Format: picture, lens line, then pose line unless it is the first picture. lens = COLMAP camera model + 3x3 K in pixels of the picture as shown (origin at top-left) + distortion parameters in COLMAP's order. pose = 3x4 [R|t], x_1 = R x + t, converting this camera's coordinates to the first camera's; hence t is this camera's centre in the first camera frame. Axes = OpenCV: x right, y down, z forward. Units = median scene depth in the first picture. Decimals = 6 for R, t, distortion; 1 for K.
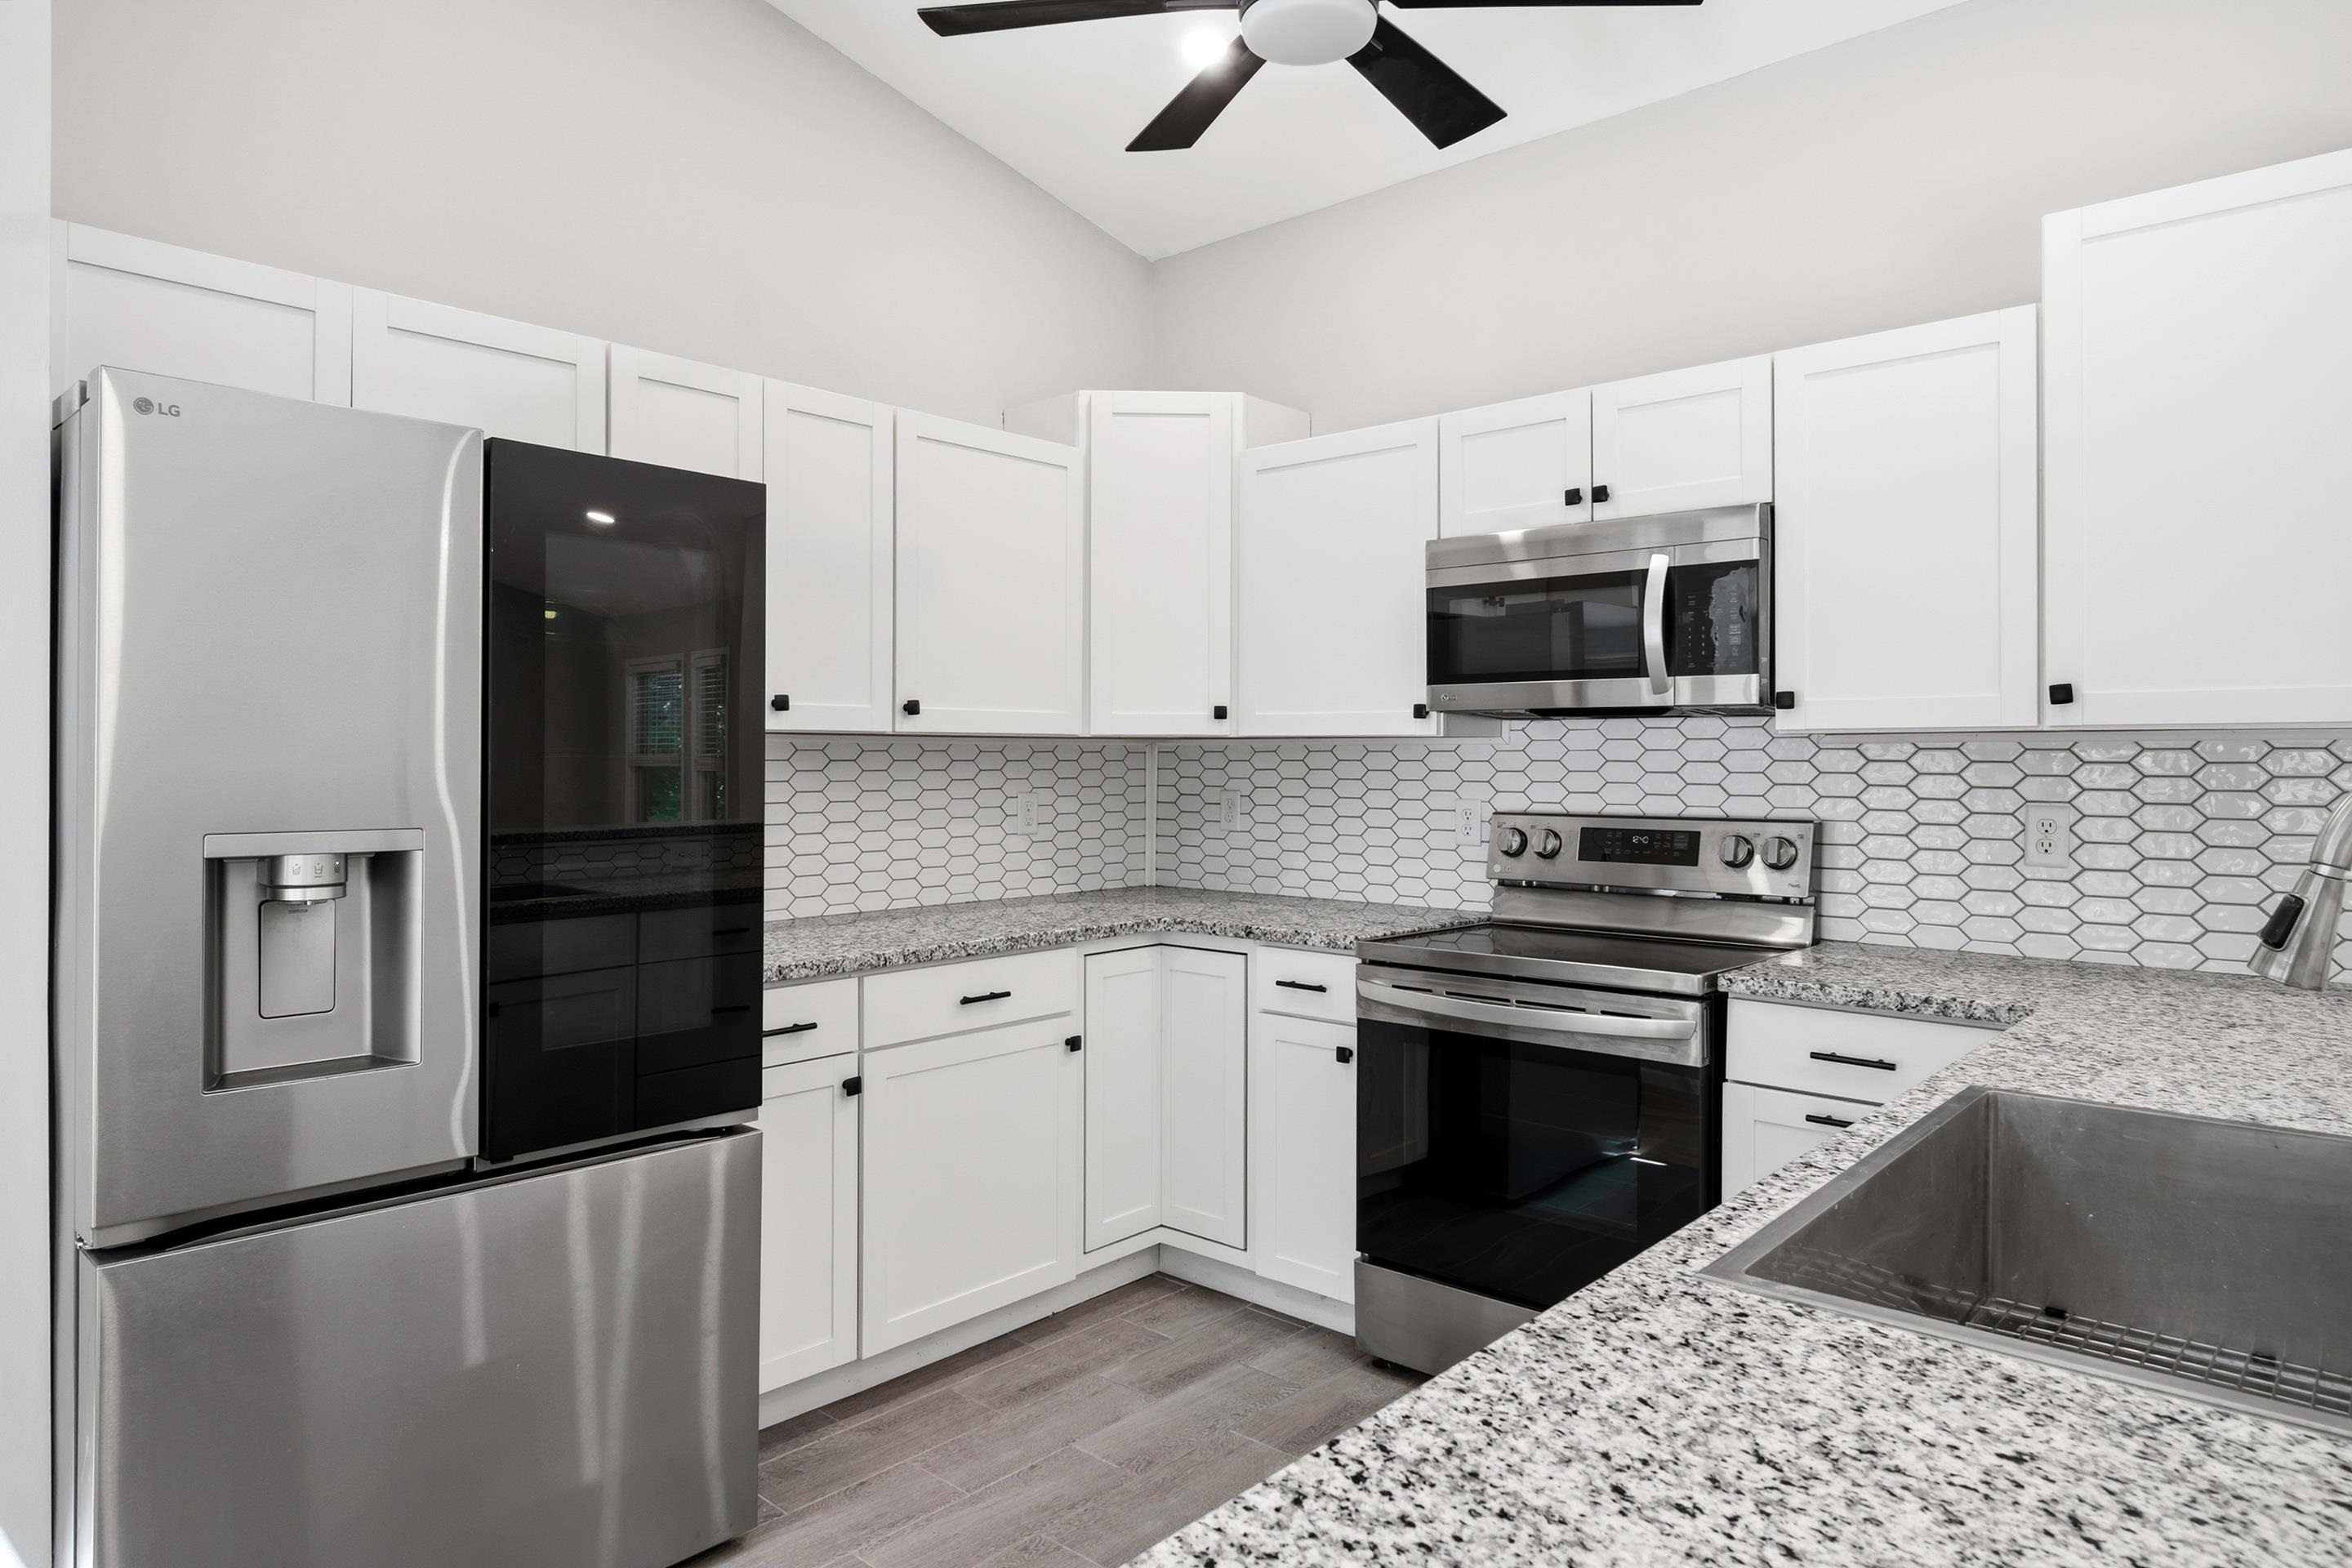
lens RADIAL K [[1384.3, 0, 1124.5], [0, 1384.3, 758.0], [0, 0, 1]] dist [0.000724, -0.008763]
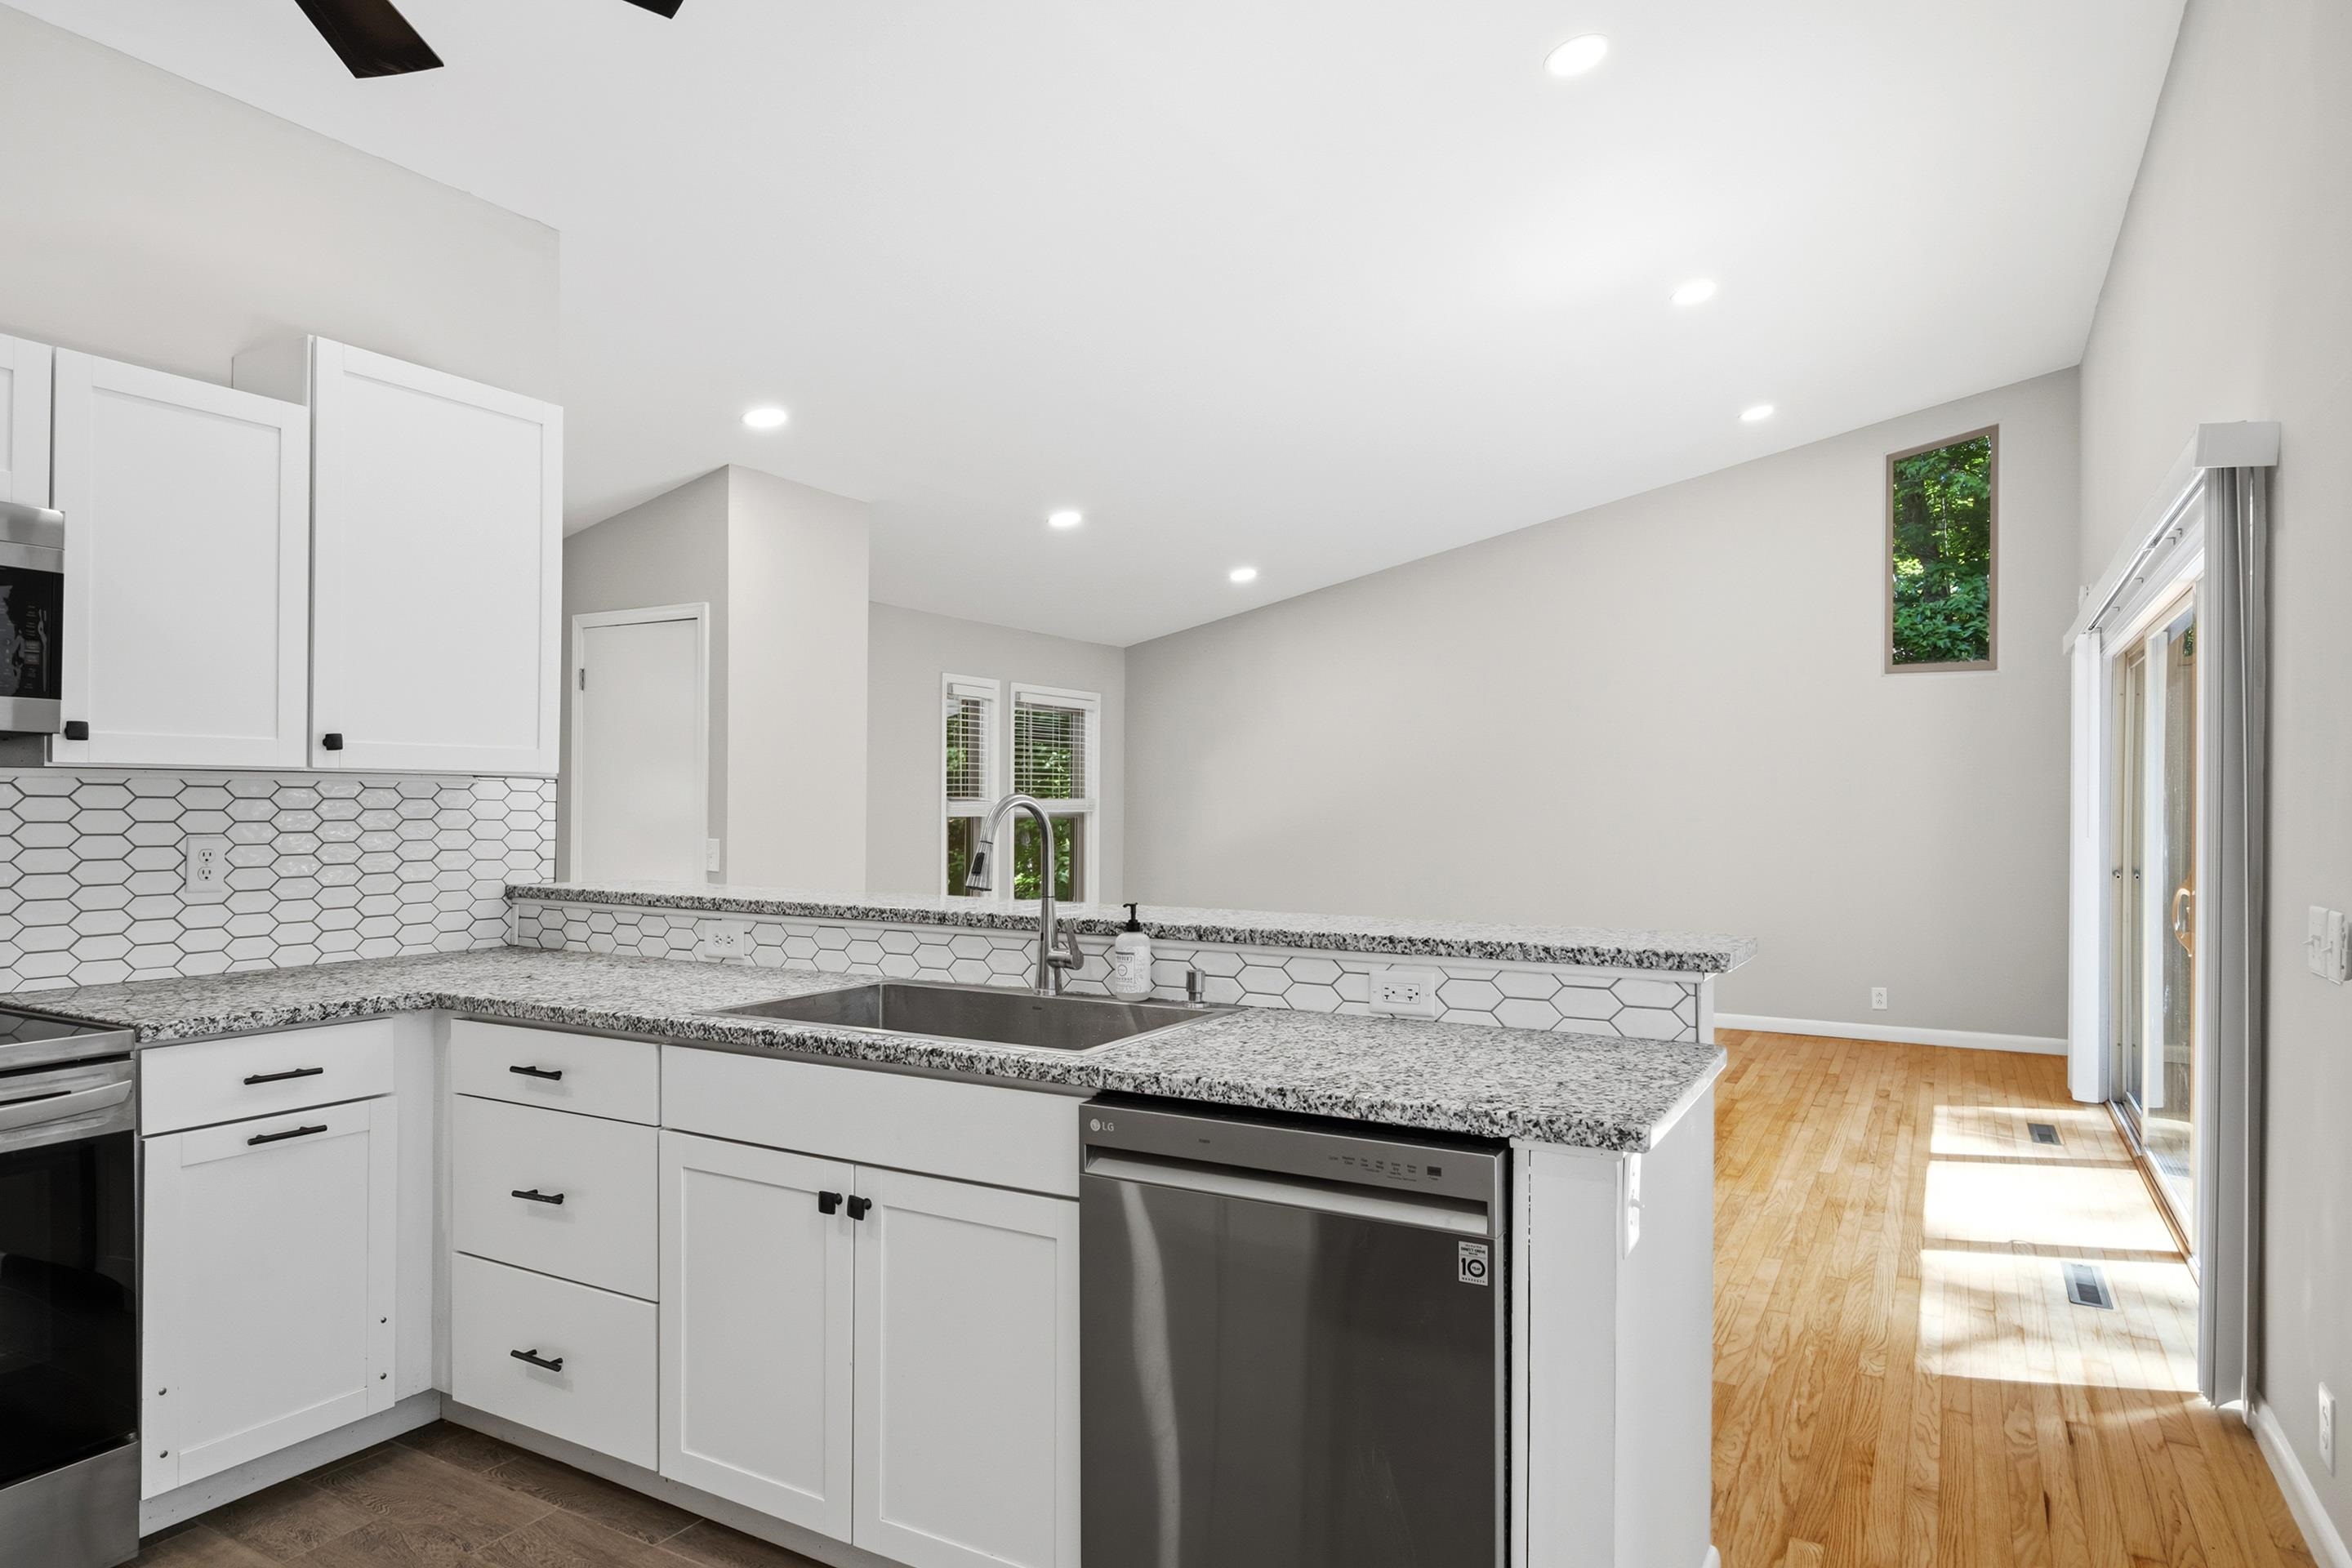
lens RADIAL K [[1384.3, 0, 1174.0], [0, 1384.3, 797.4], [0, 0, 1]] dist [0.000724, -0.008763]
pose [[-0.225727, 0.000557, 0.974190, -0.566954], [-0.005941, 0.999980, -0.001948, 0.000200], [-0.974172, -0.006227, -0.225720, 0.477256]]
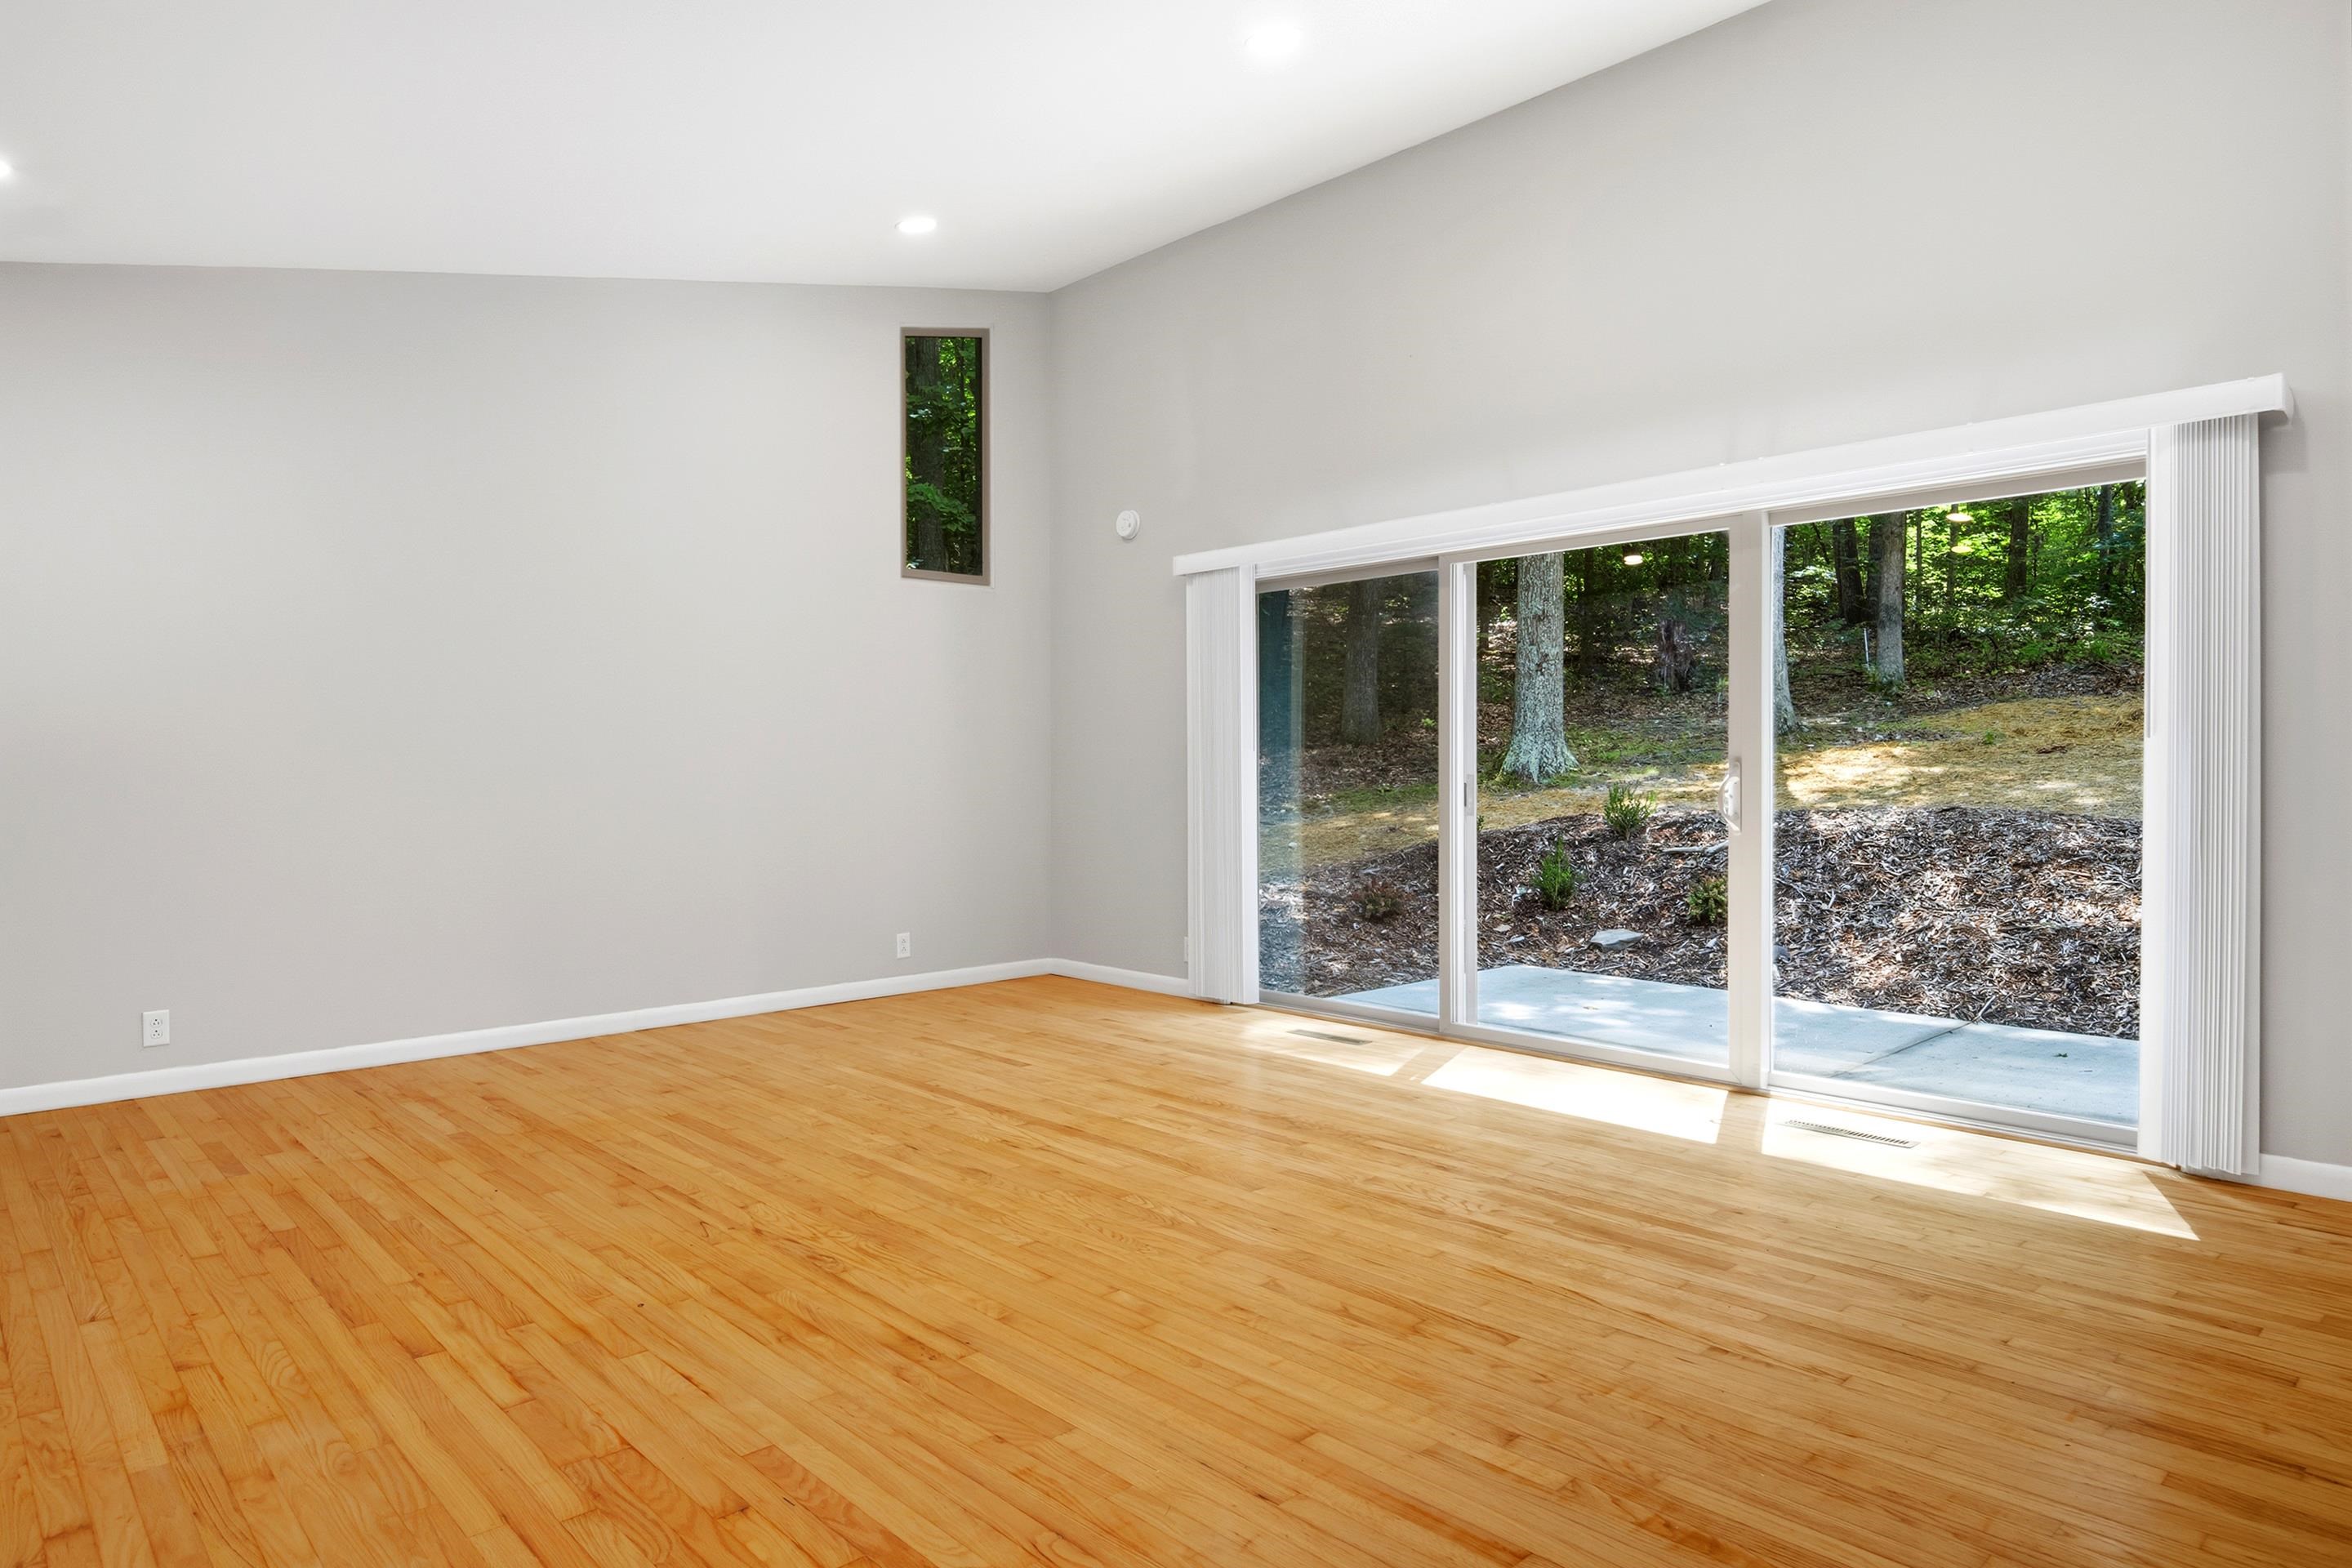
lens RADIAL K [[1384.3, 0, 1142.8], [0, 1384.3, 731.4], [0, 0, 1]] dist [0.000724, -0.008763]
pose [[-0.995843, 0.005627, 0.090909, 1.172743], [0.003780, 0.999783, -0.020479, 0.066524], [-0.091004, -0.020050, -0.995649, 0.855126]]
